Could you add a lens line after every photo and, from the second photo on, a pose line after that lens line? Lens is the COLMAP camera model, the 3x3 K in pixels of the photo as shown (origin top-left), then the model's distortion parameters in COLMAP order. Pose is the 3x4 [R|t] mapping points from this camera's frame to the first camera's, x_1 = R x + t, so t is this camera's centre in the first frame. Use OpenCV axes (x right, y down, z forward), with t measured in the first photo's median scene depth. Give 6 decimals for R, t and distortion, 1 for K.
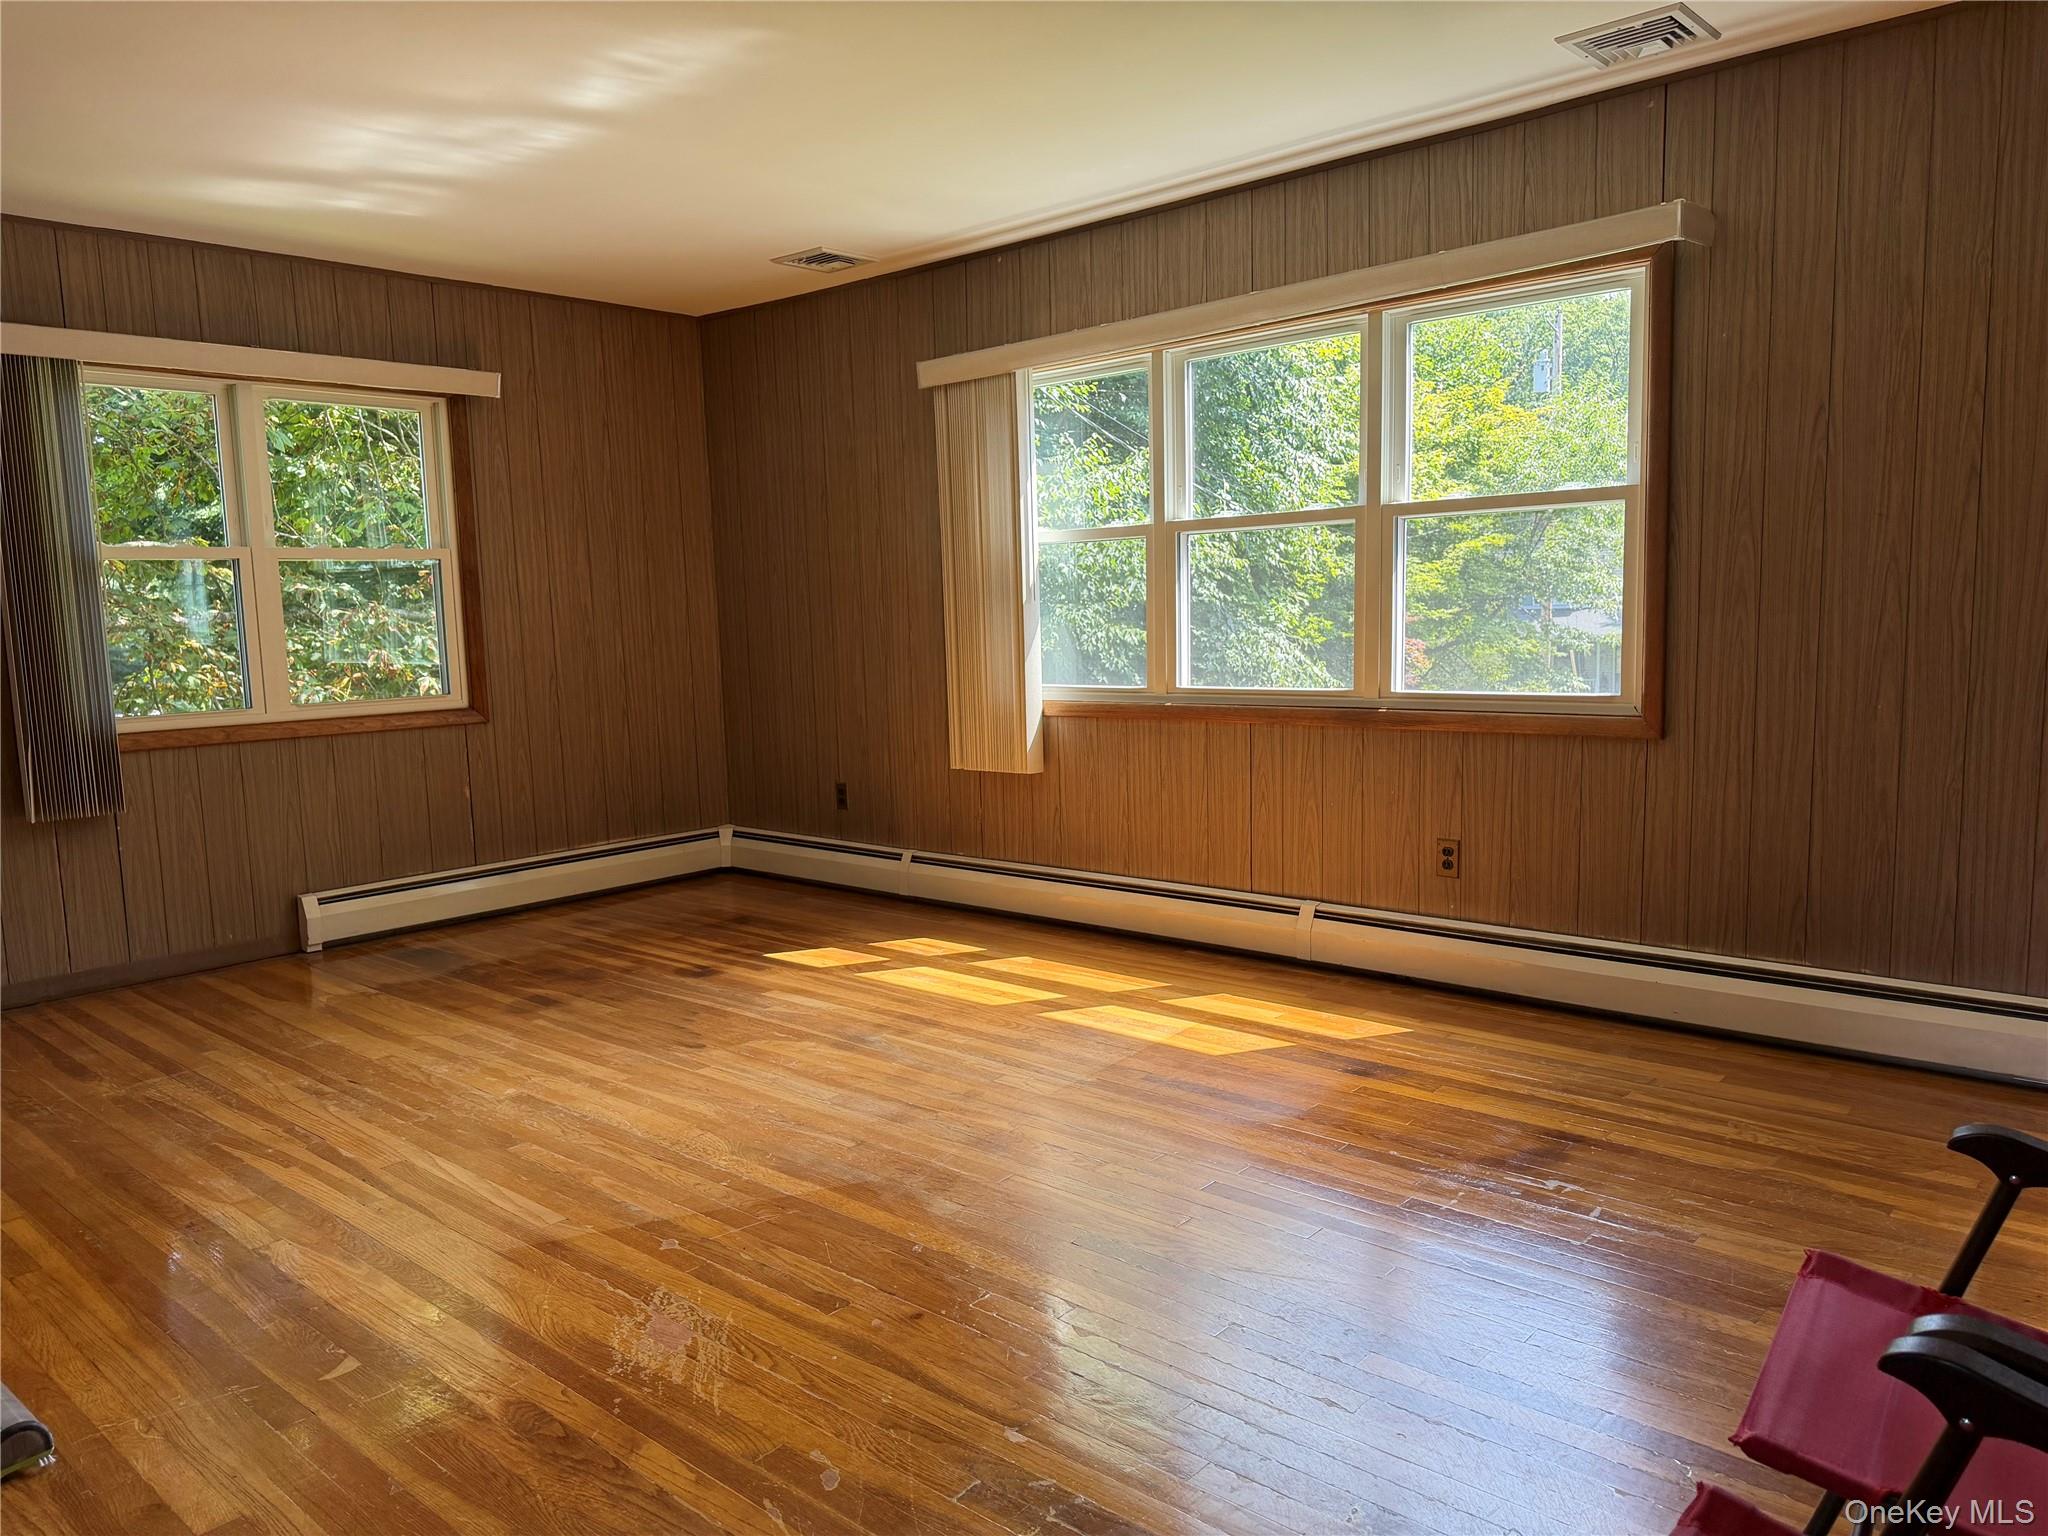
lens RADIAL K [[1433.0, 0, 1020.2], [0, 1433.0, 762.0], [0, 0, 1]] dist [0.151215, -0.230314]
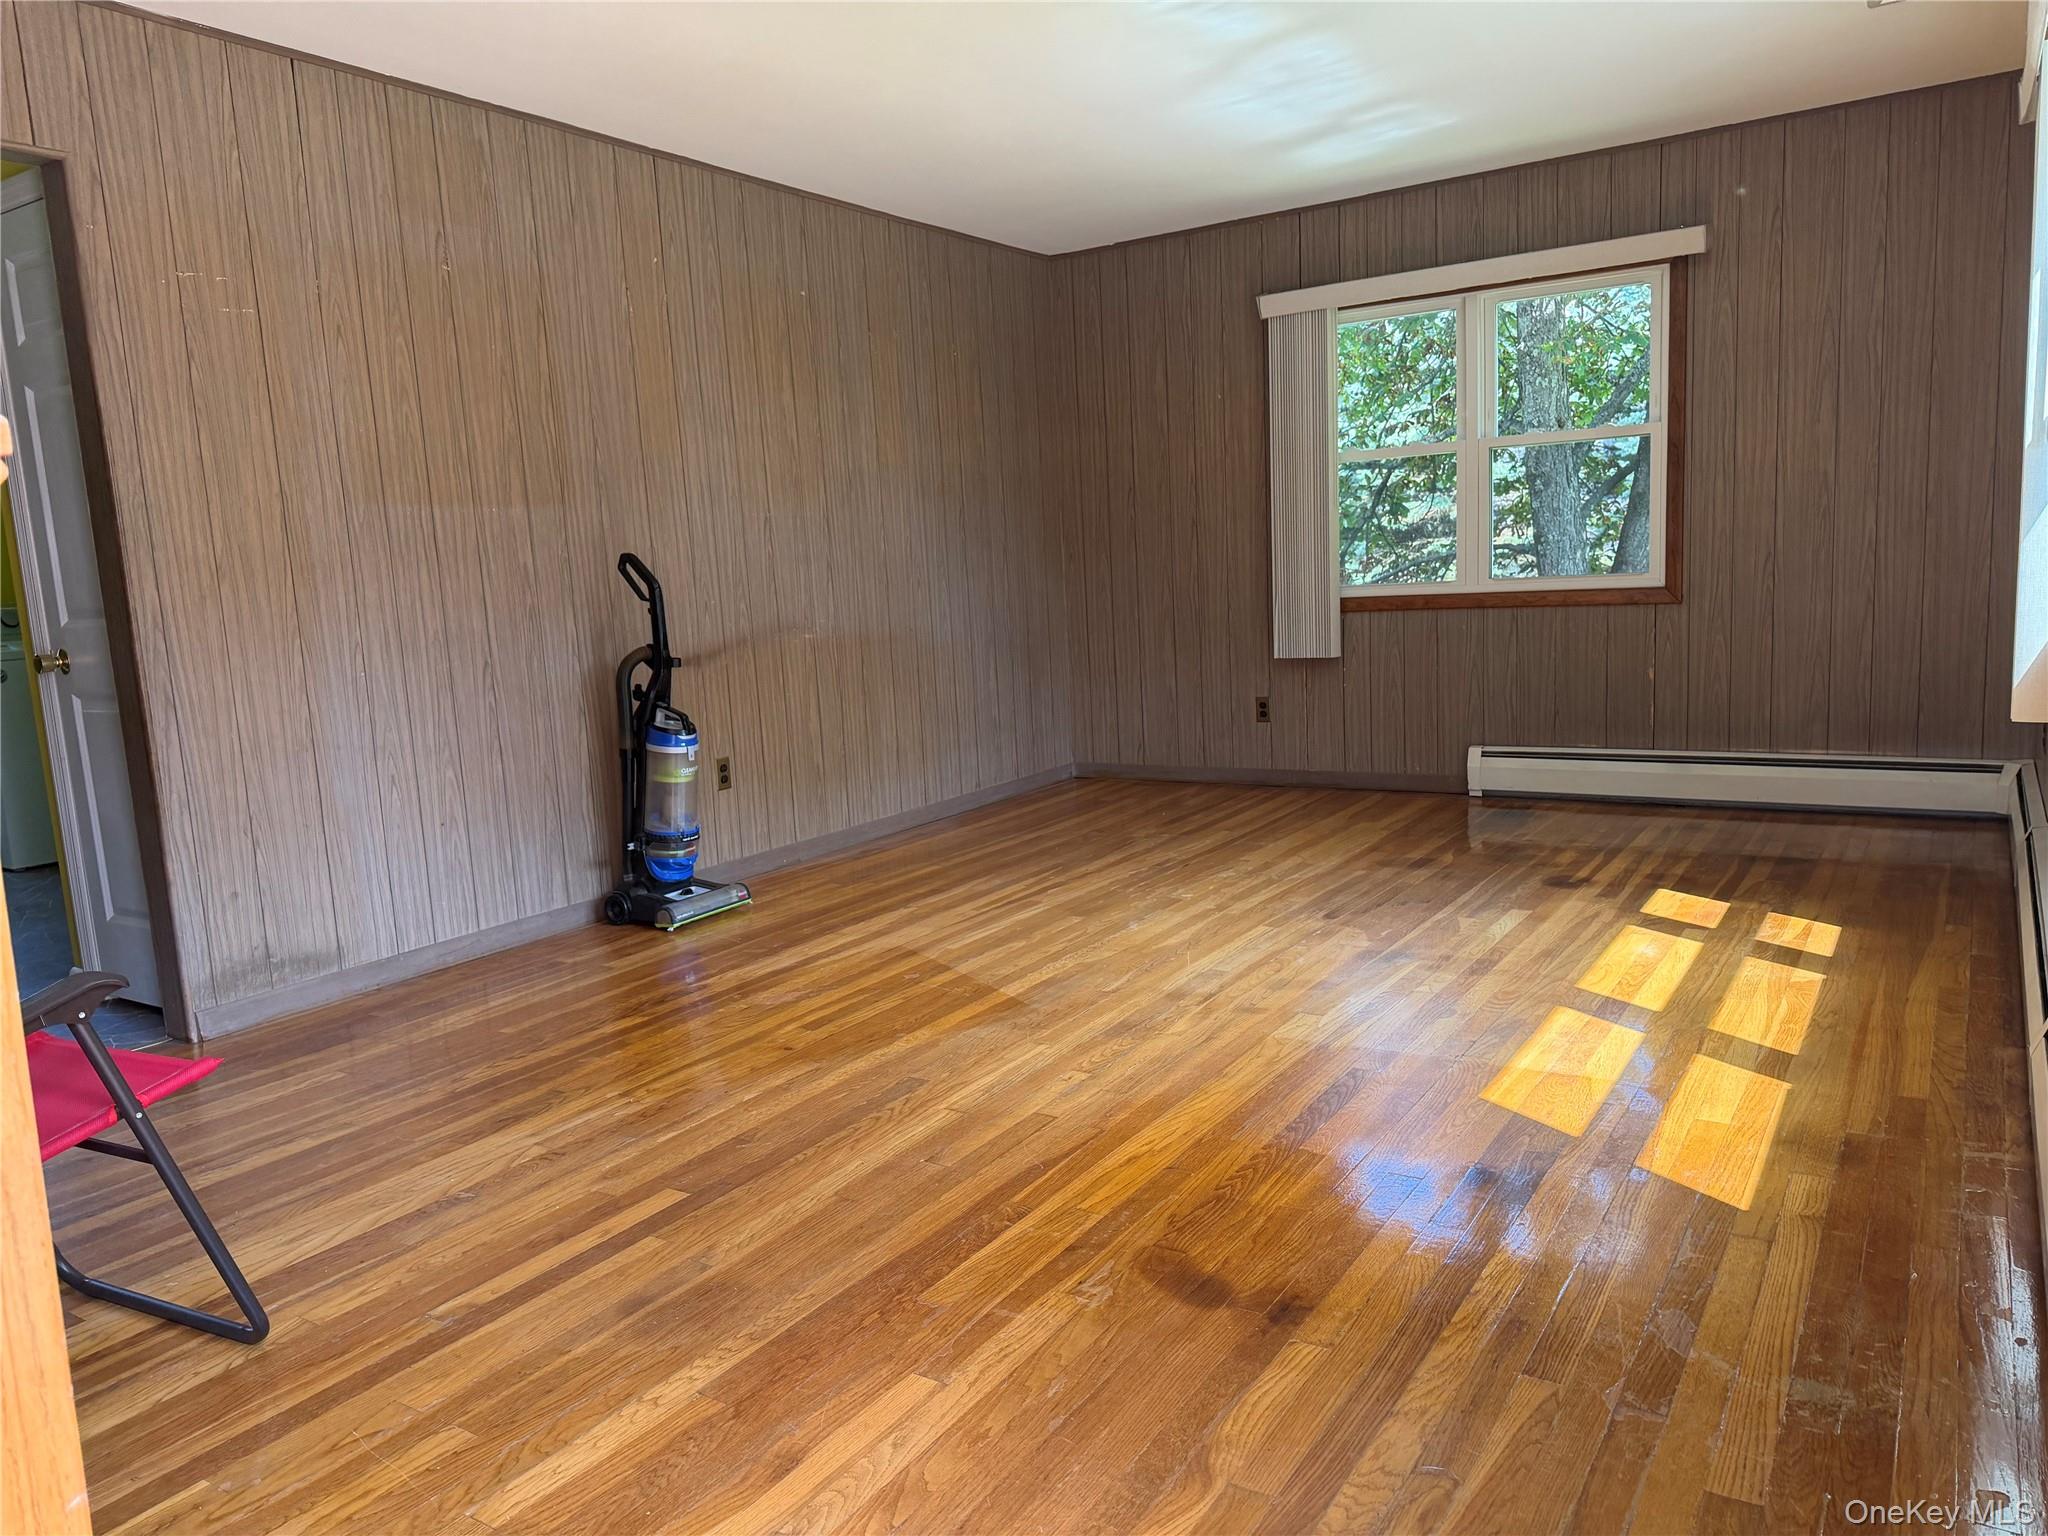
lens RADIAL K [[1433.0, 0, 1020.2], [0, 1433.0, 762.0], [0, 0, 1]] dist [0.151215, -0.230314]
pose [[0.144057, 0.152228, -0.977791, 0.748260], [-0.062517, 0.987523, 0.144532, -0.051363], [0.987593, 0.040308, 0.151776, 0.616504]]
